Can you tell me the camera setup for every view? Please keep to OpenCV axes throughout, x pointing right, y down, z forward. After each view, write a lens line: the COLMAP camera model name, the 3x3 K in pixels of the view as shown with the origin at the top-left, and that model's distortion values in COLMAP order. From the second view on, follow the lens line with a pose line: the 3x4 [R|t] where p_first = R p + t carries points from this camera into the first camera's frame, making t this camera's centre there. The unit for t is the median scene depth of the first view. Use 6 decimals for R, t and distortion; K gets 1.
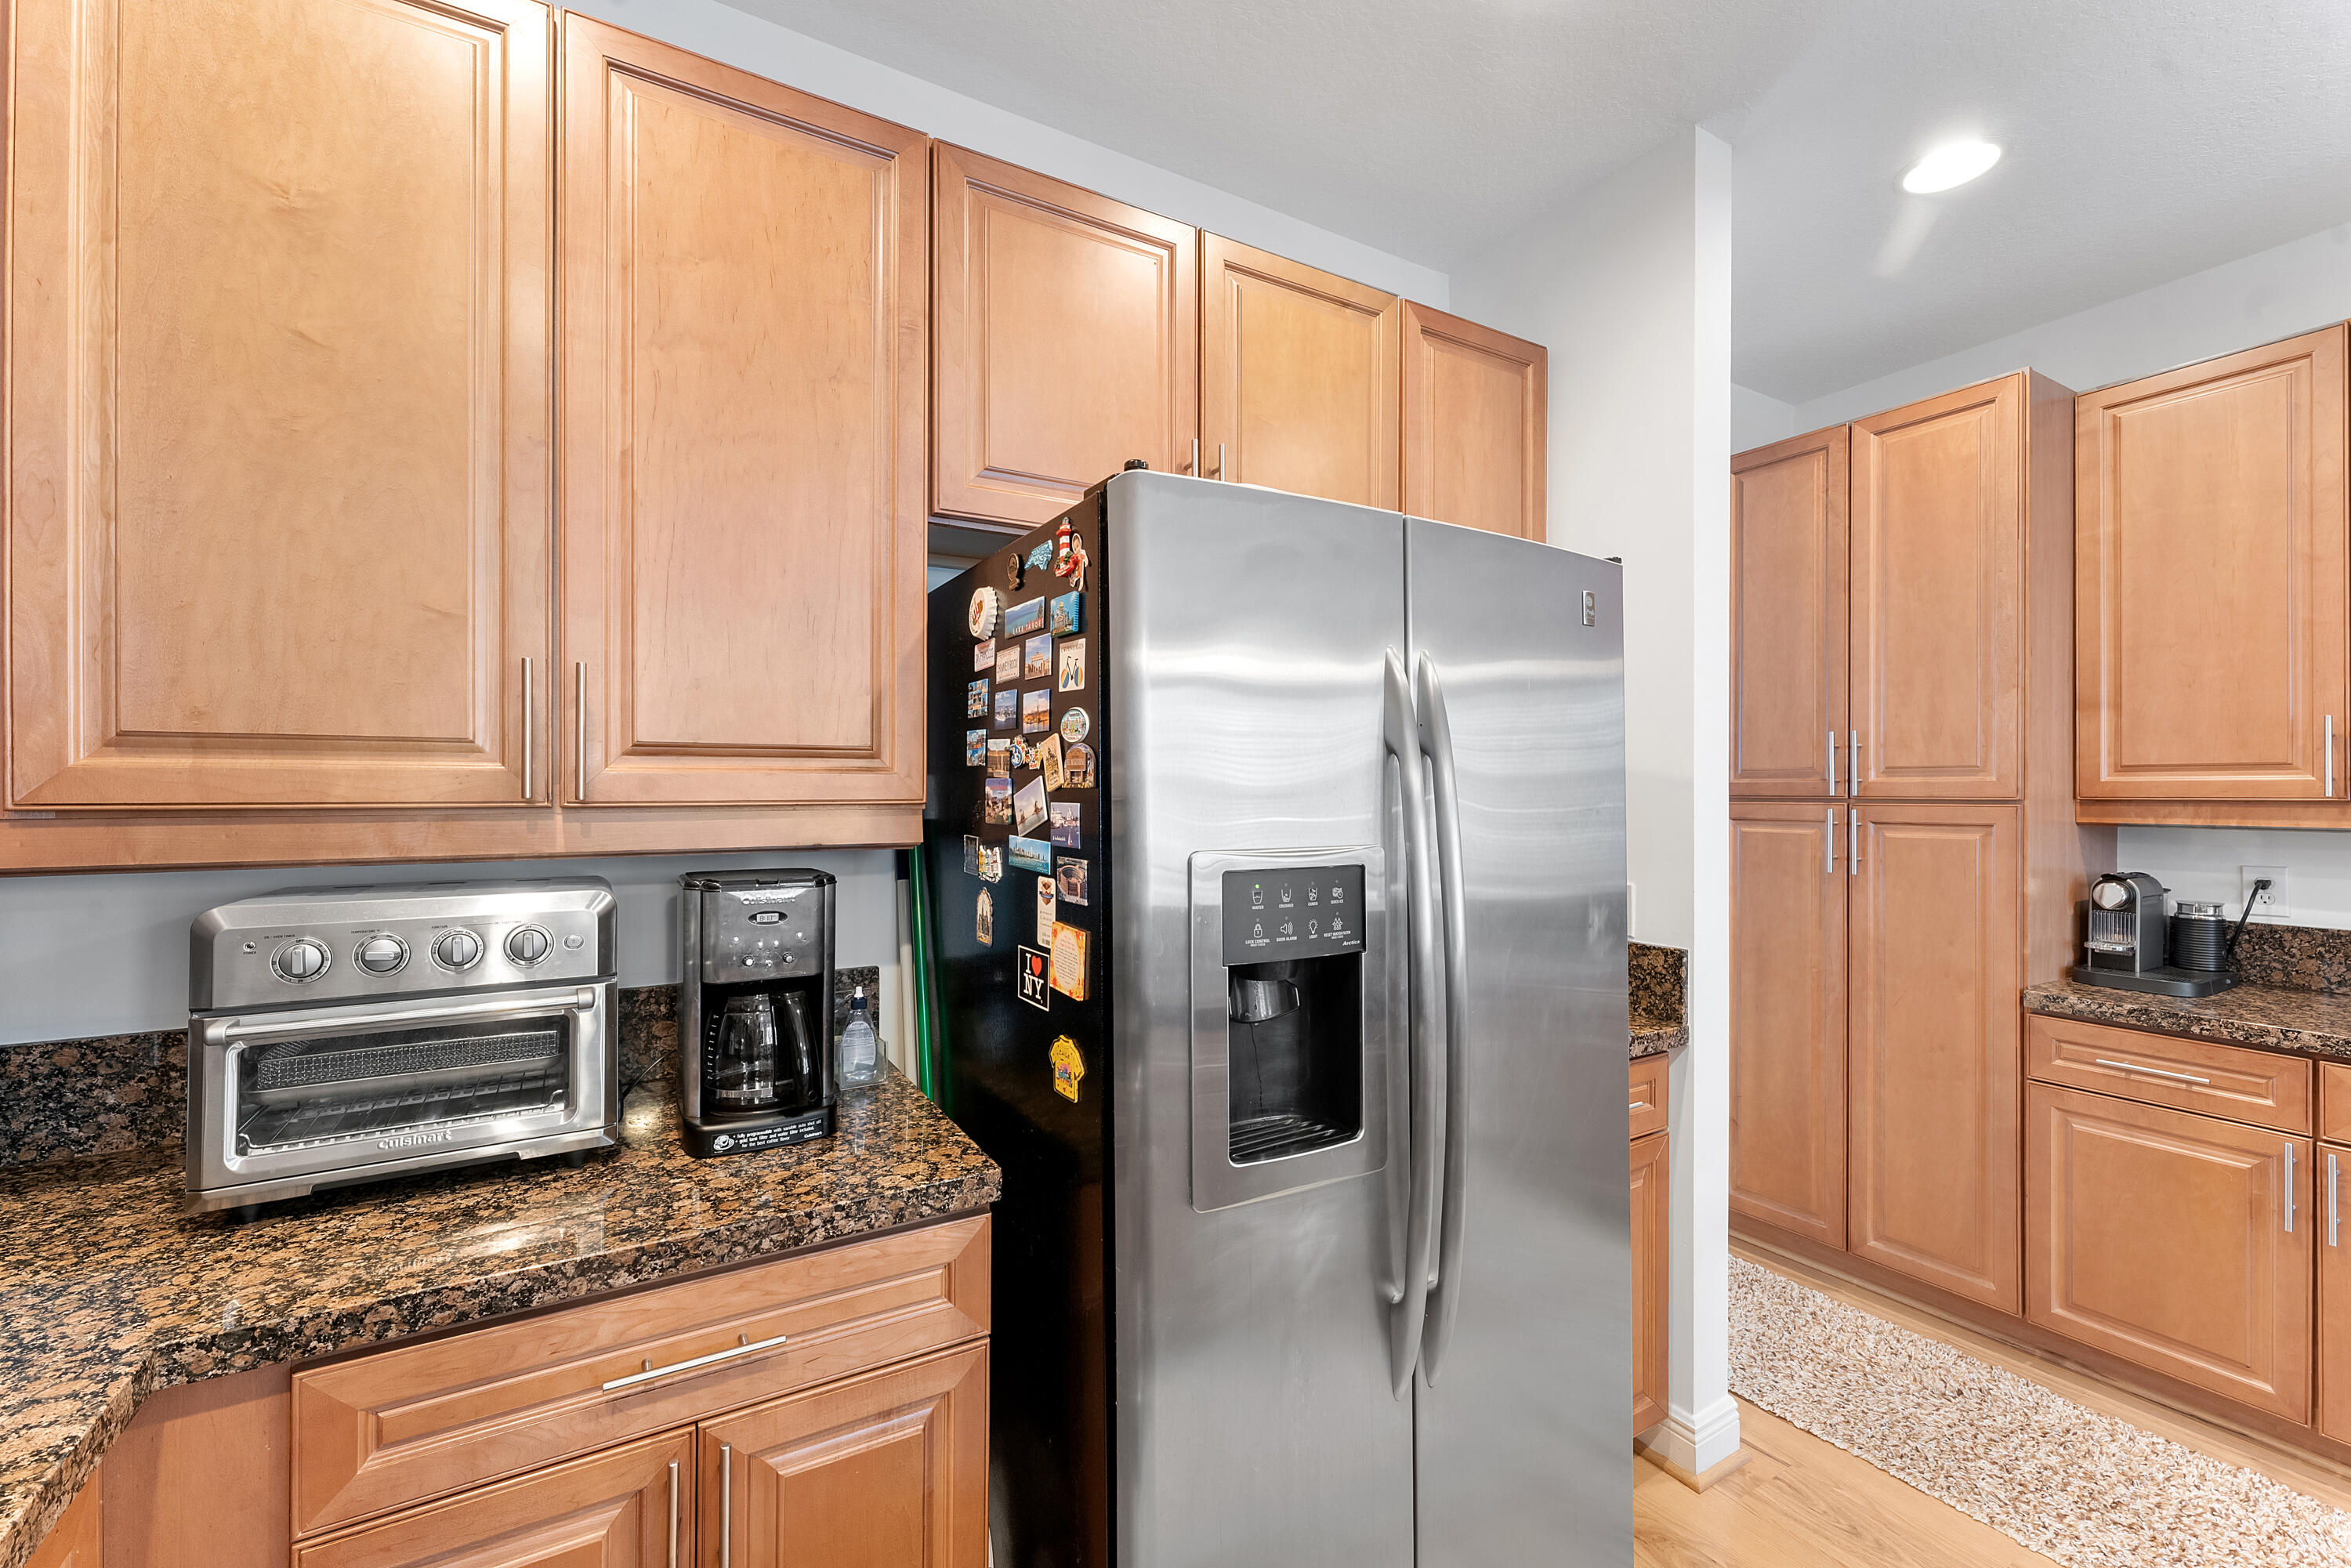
lens RADIAL K [[951.1, 0, 1165.2], [0, 951.1, 788.7], [0, 0, 1]] dist [-0.000384, 0.000144]
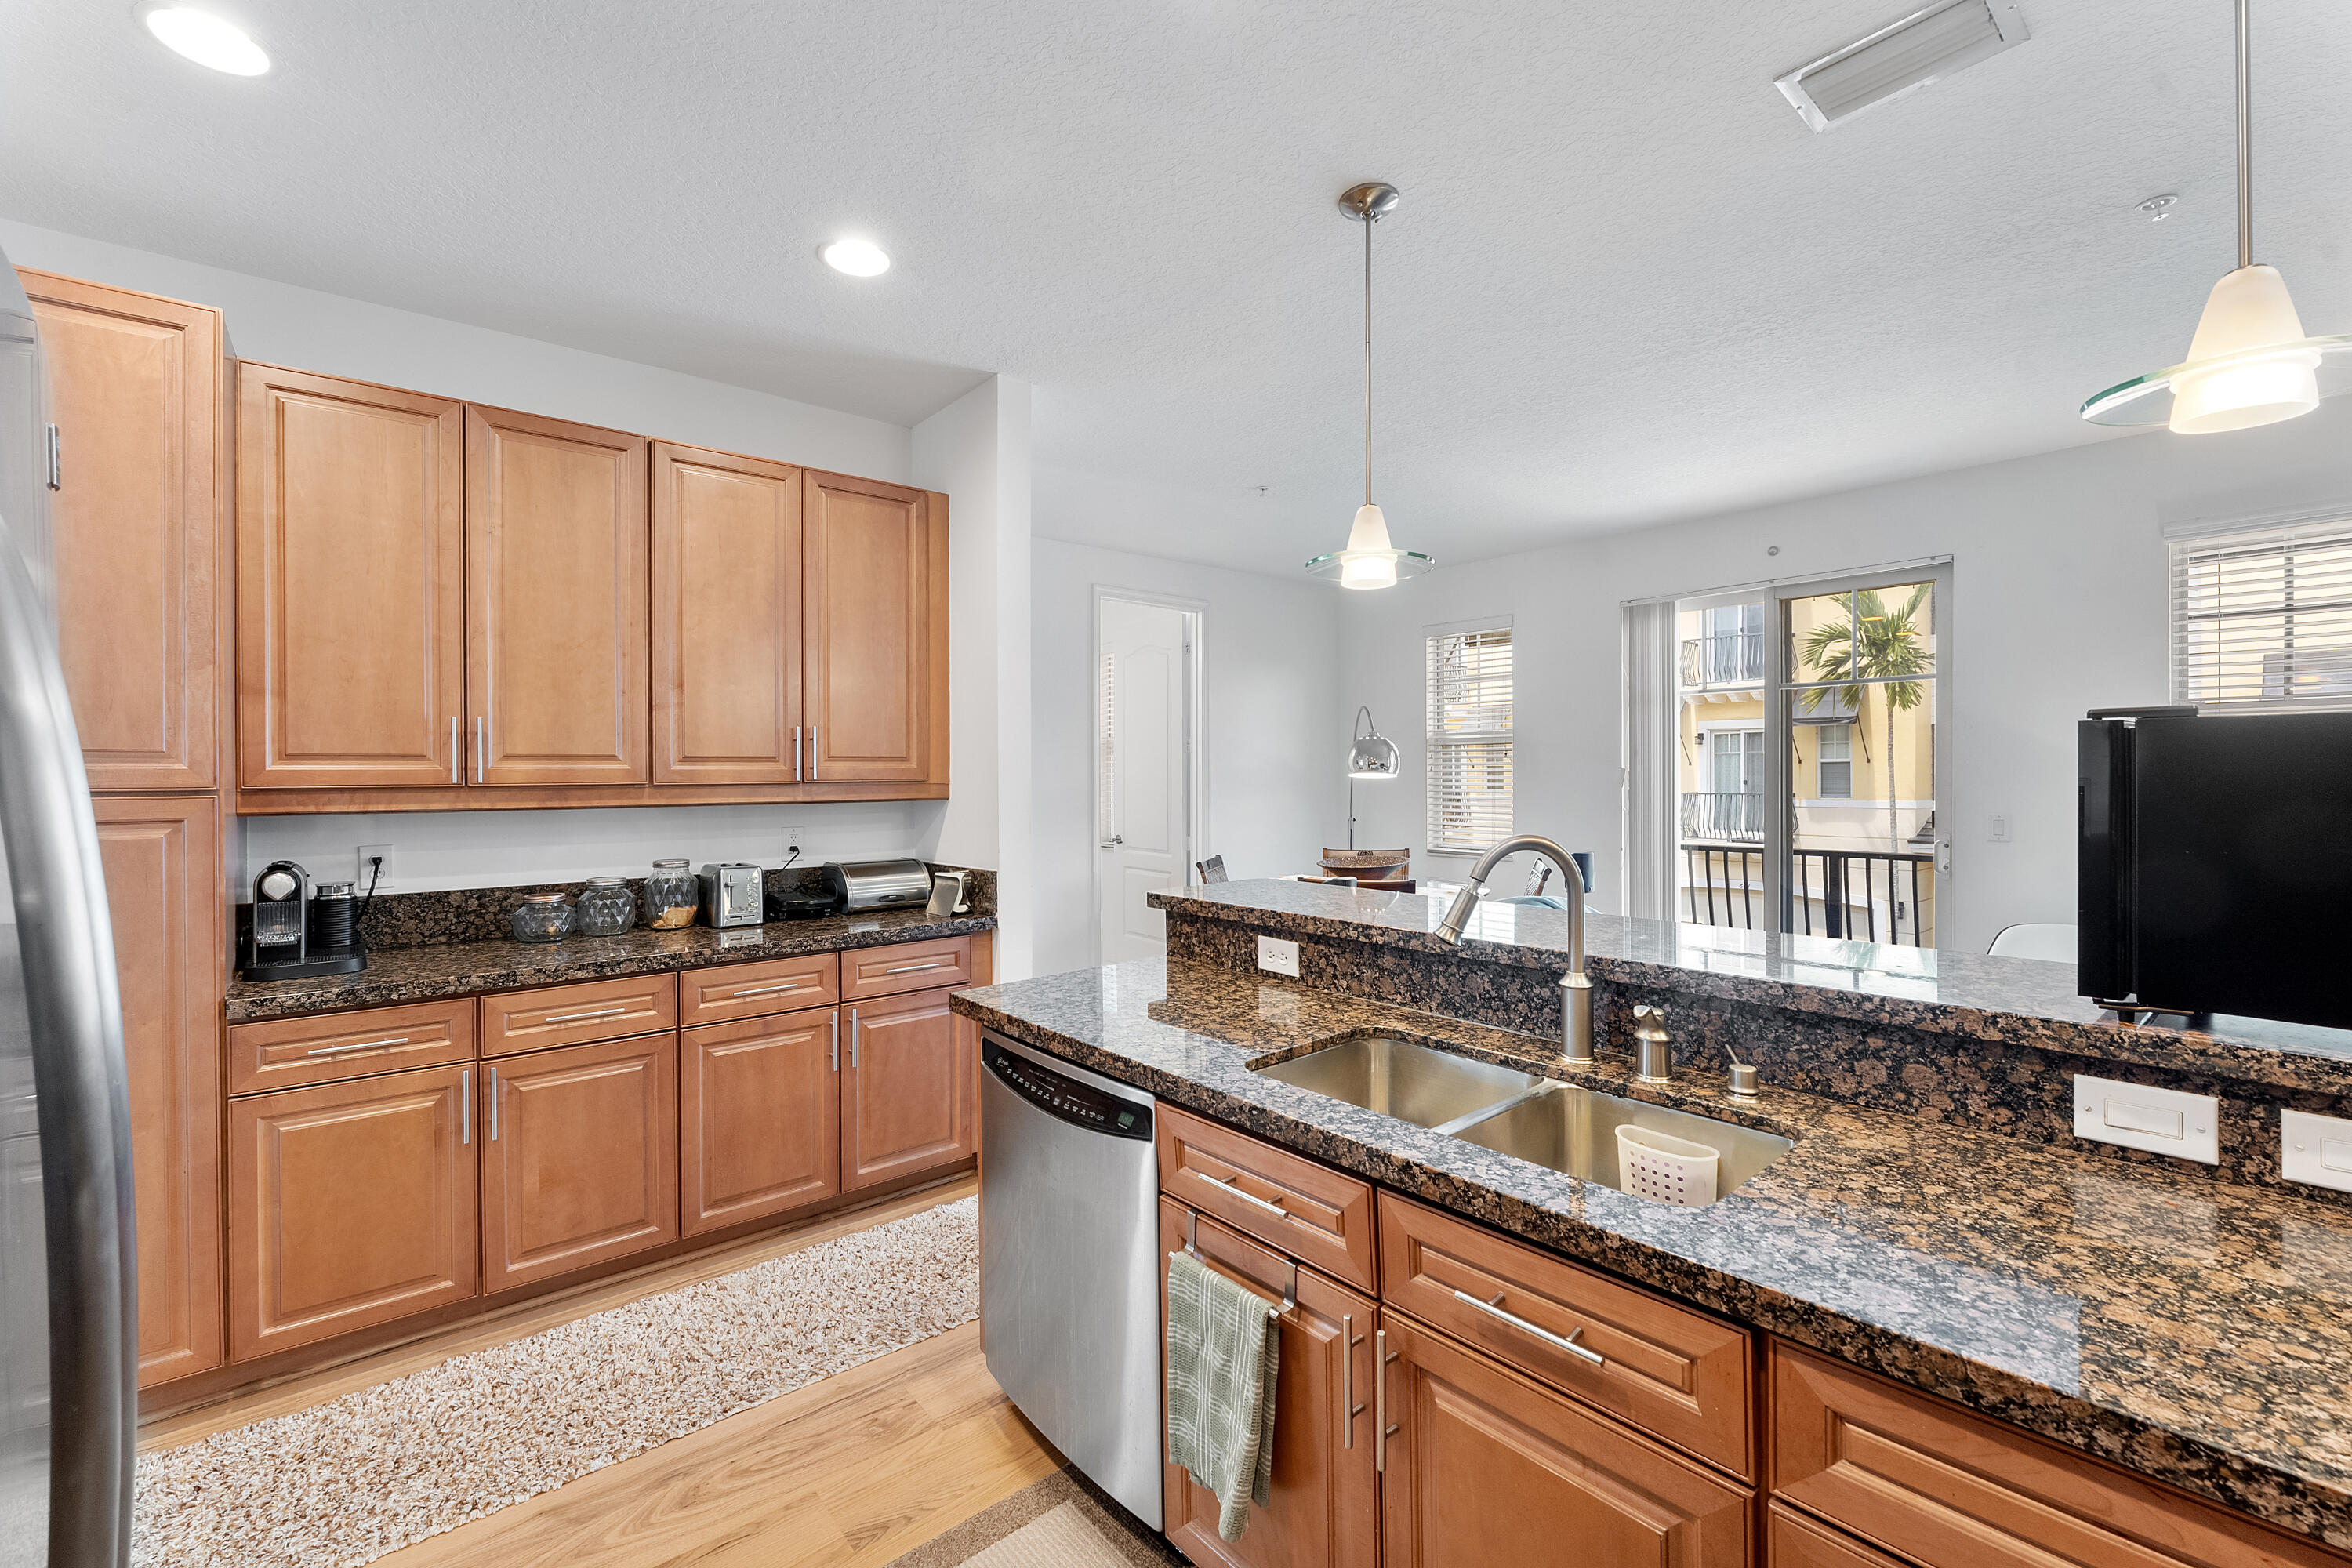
lens RADIAL K [[965.0, 0, 1154.9], [0, 965.0, 776.9], [0, 0, 1]] dist [-0.006296, -0.000149]
pose [[-0.165249, -0.002070, 0.986250, -0.135634], [0.003406, 0.999991, 0.002669, -0.000005], [-0.986246, 0.003800, -0.165240, 0.276415]]
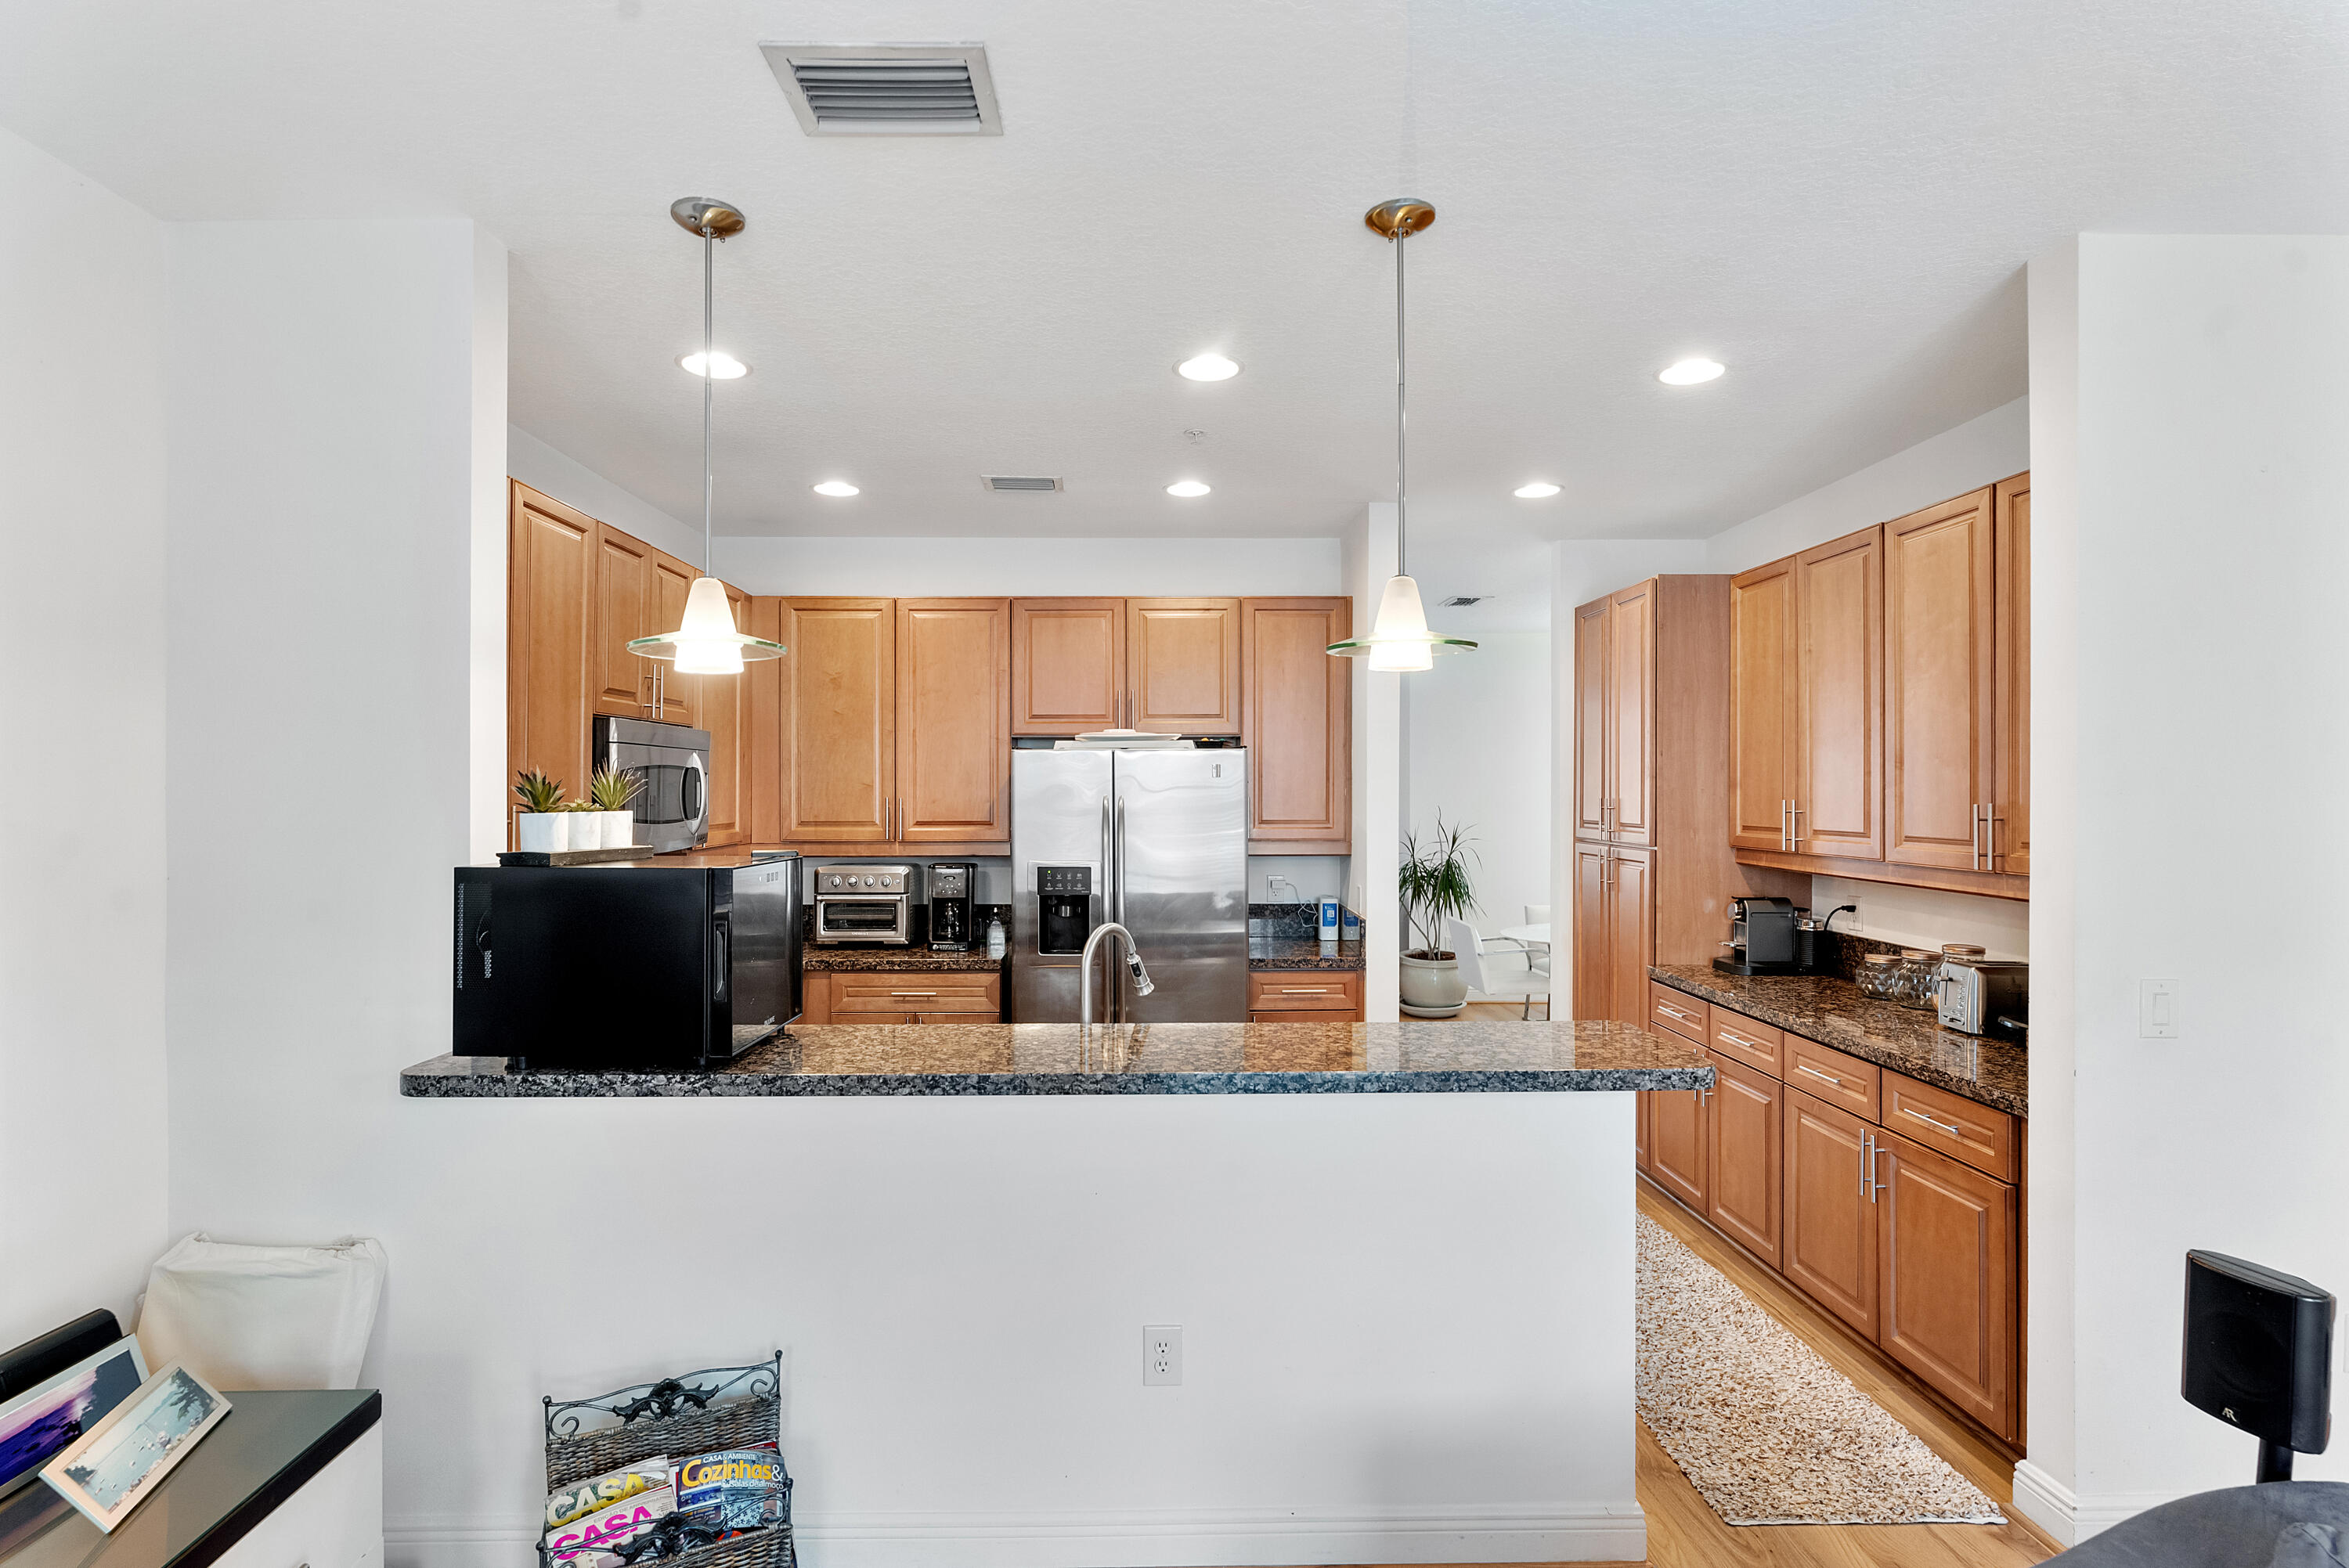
lens RADIAL K [[1096.8, 0, 1161.2], [0, 1096.8, 788.8], [0, 0, 1]] dist [0.000082, -0.000068]
pose [[0.876265, -0.001982, -0.481826, 1.057827], [0.001390, 0.999998, -0.001585, -0.083068], [0.481828, 0.000719, 0.876266, -0.999301]]
